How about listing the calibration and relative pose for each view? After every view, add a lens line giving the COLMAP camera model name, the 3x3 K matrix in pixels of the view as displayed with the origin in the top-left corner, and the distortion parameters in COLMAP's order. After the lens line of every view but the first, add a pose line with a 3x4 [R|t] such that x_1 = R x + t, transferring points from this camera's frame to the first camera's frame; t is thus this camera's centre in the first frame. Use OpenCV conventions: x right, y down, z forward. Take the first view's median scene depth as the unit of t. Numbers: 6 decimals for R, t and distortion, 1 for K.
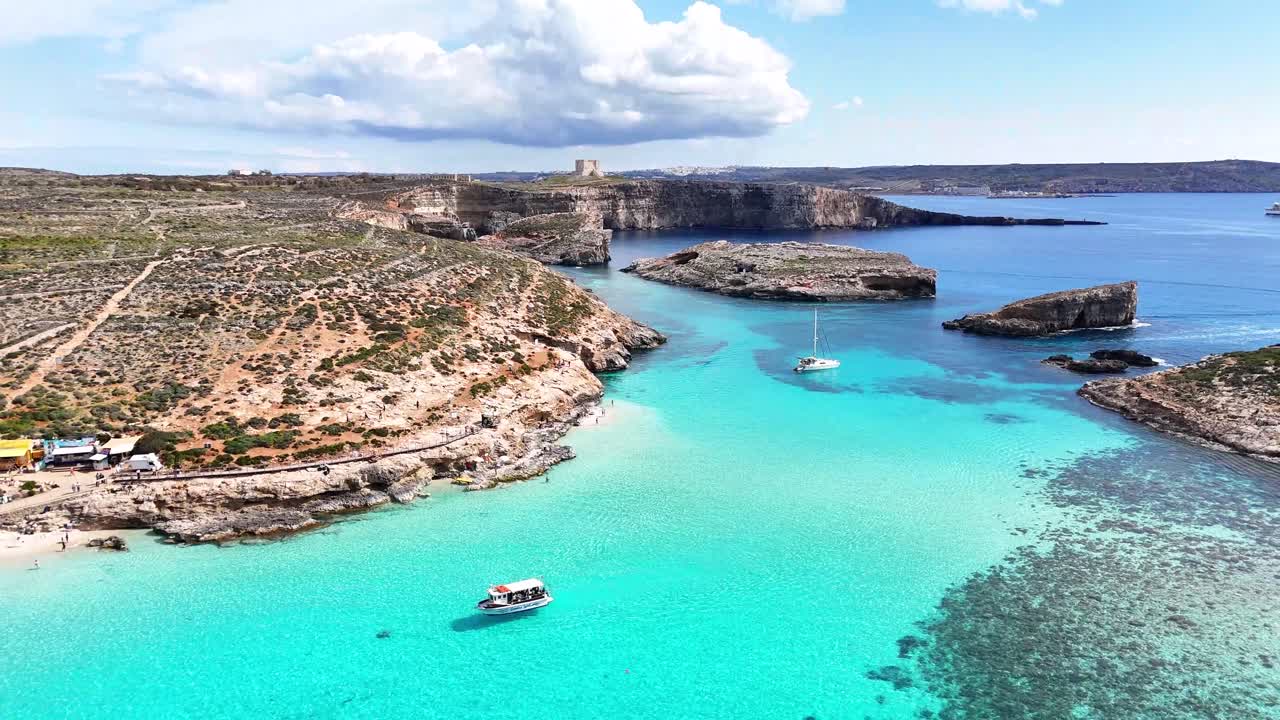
lens RADIAL K [[946.0, 0, 640.0], [0, 946.0, 360.0], [0, 0, 1]] dist [0.075489, -0.069740]
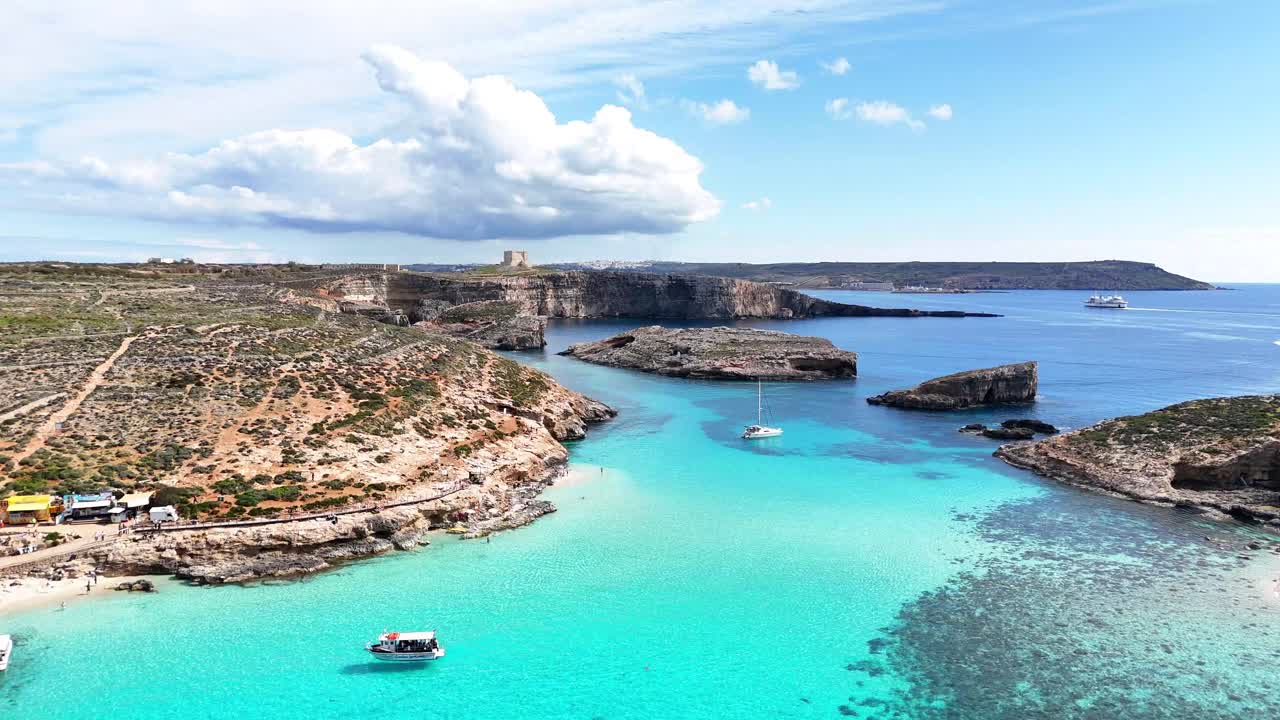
lens RADIAL K [[946.0, 0, 640.0], [0, 946.0, 360.0], [0, 0, 1]] dist [0.075489, -0.069740]
pose [[0.996081, 0.000017, 0.088447, -0.058549], [0.008526, 0.995325, -0.096202, 0.031121], [-0.088036, 0.096579, 0.991424, -0.088361]]
